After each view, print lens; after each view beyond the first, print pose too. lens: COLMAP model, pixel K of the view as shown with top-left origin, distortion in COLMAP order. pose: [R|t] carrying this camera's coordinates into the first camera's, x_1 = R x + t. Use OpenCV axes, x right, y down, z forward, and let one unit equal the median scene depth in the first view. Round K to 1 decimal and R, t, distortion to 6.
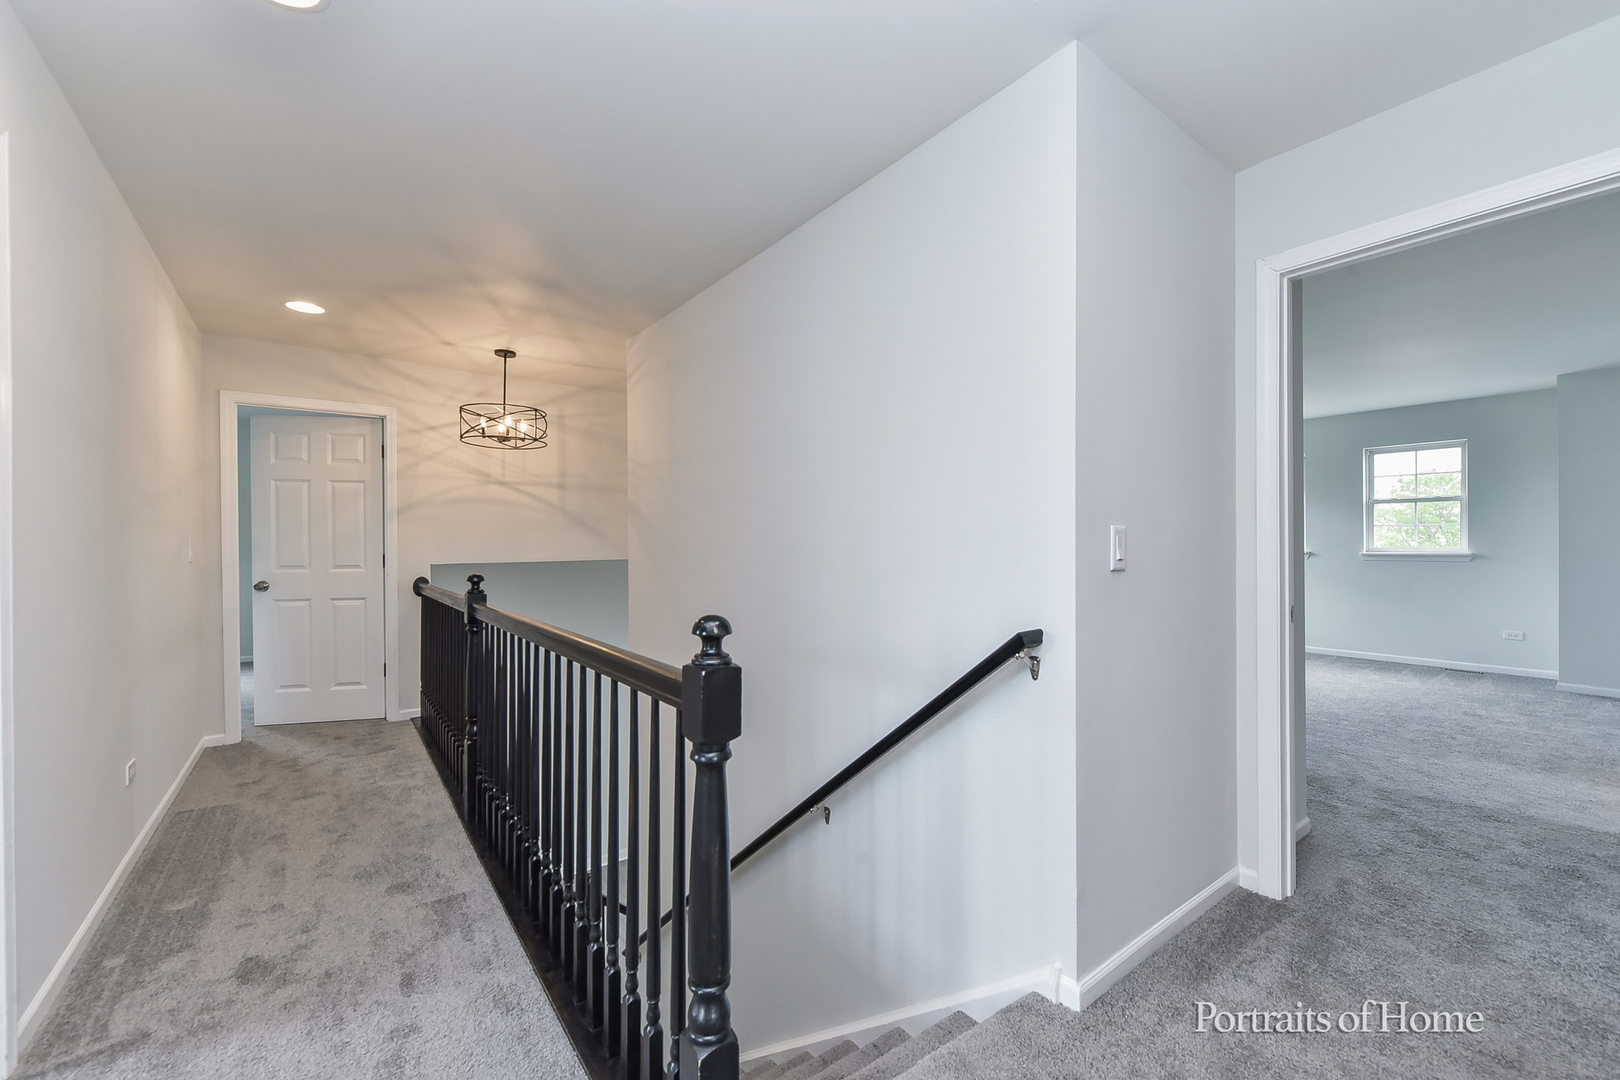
lens RADIAL K [[646.2, 0, 794.7], [0, 646.2, 544.4], [0, 0, 1]] dist [-0.002095, -0.003048]
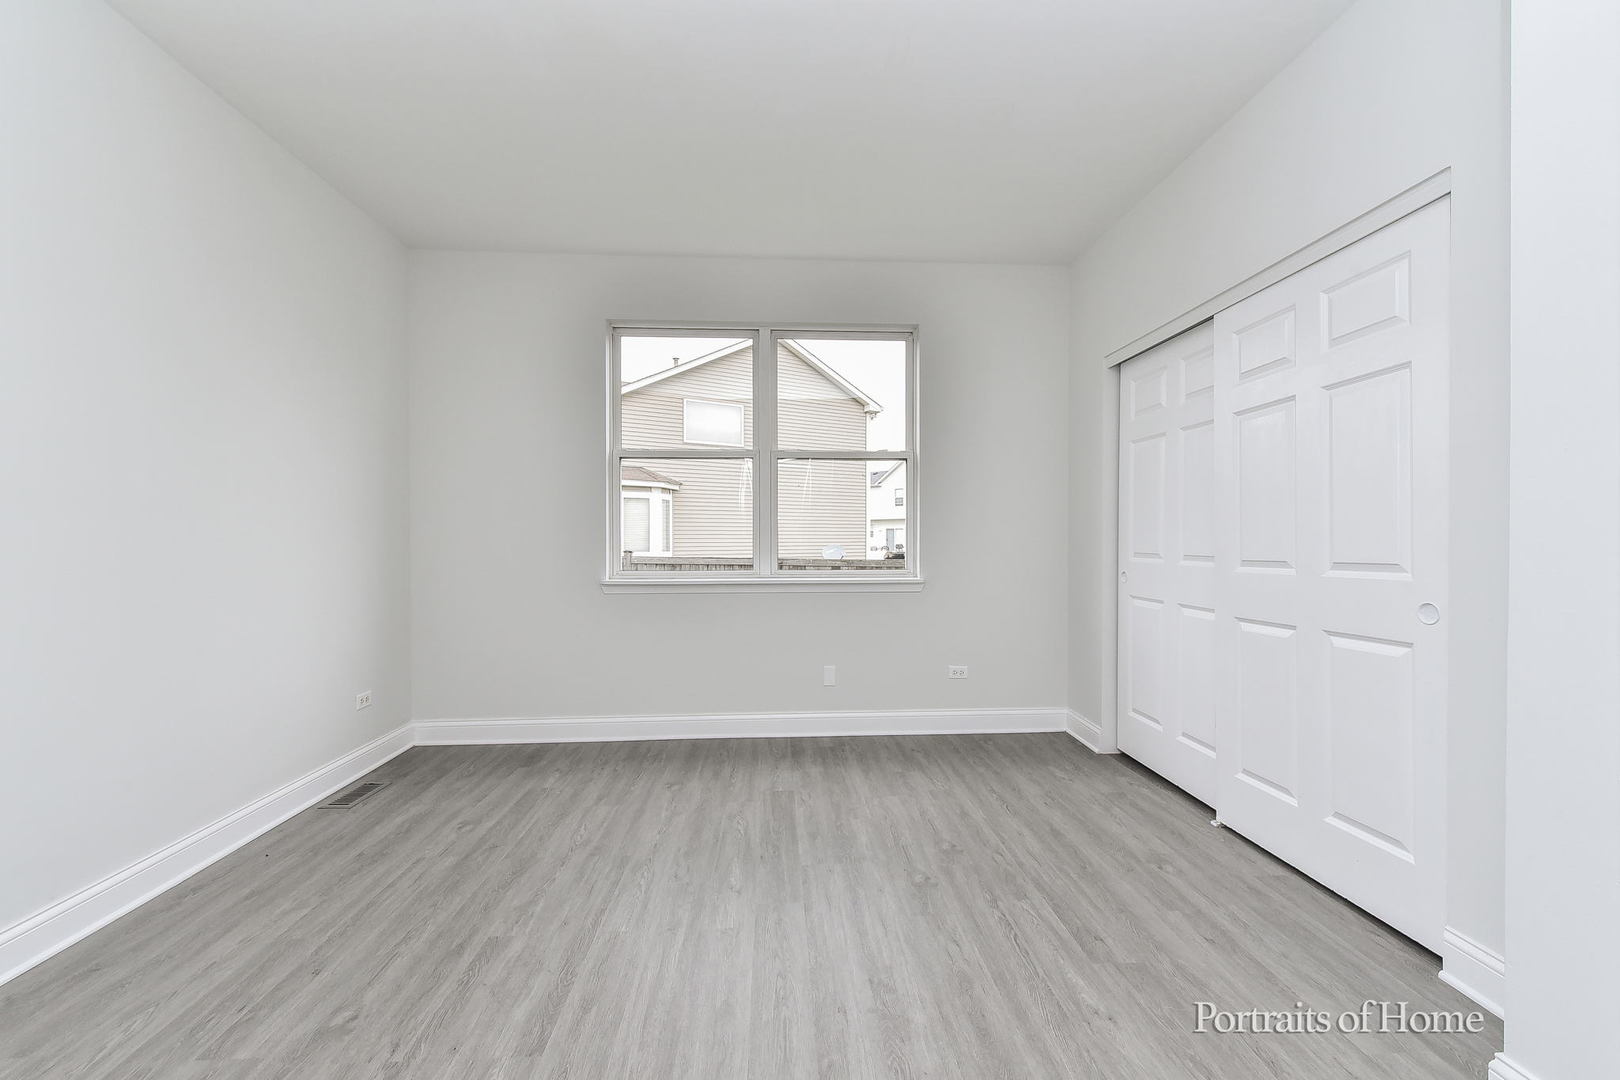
lens RADIAL K [[646.2, 0, 804.7], [0, 646.2, 535.1], [0, 0, 1]] dist [-0.002095, -0.003048]
pose [[-0.541904, 0.001686, -0.840438, -0.110629], [0.005324, 0.999985, -0.001427, 0.011819], [0.840423, -0.005248, -0.541905, 0.929034]]
